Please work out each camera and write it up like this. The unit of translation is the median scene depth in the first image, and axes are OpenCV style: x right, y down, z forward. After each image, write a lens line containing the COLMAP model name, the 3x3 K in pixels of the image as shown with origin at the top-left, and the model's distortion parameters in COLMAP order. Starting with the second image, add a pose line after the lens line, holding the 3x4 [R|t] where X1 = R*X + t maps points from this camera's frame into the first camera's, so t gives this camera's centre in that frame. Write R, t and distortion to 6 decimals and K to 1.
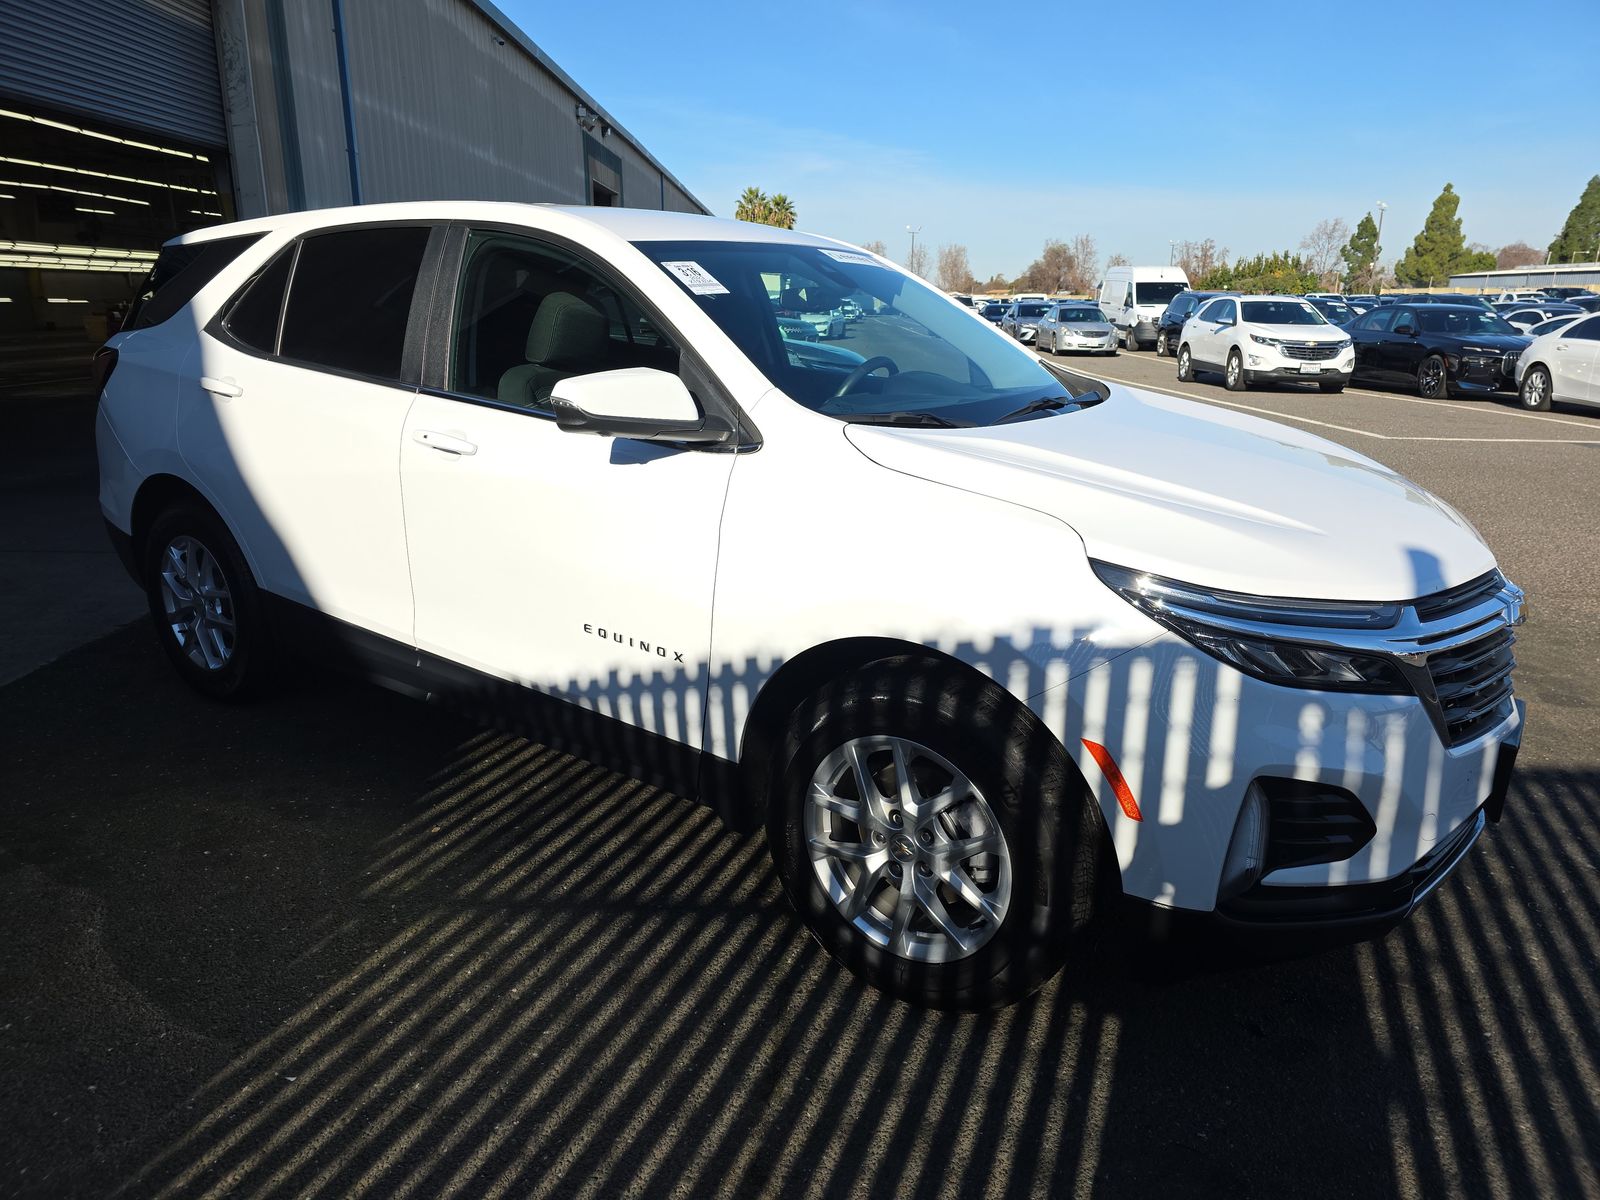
lens RADIAL K [[1075.2, 0, 794.5], [0, 1075.2, 603.5], [0, 0, 1]] dist [0.038441, -0.028563]
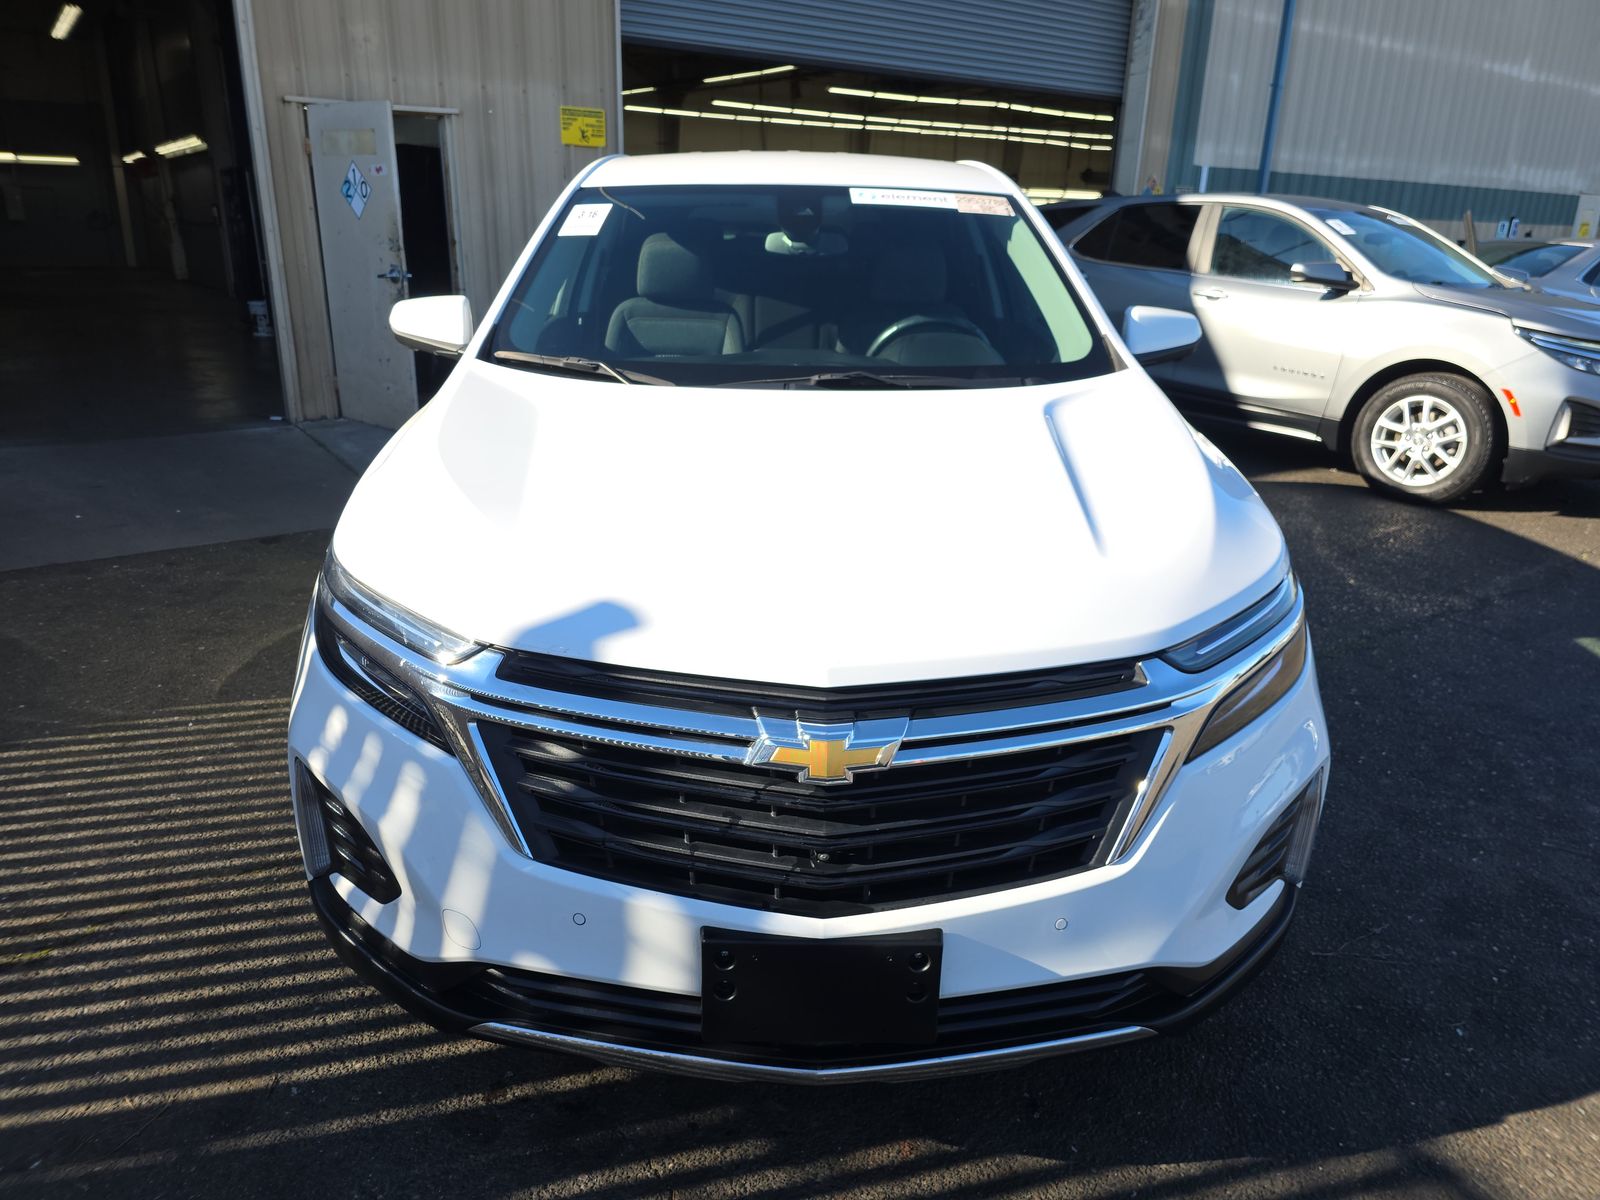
lens RADIAL K [[1075.2, 0, 799.1], [0, 1075.2, 601.3], [0, 0, 1]] dist [0.038441, -0.028563]
pose [[0.590264, 0.266527, -0.761940, 0.238324], [-0.231053, 0.960209, 0.156889, -0.037878], [0.773436, 0.083442, 0.628358, 0.128795]]
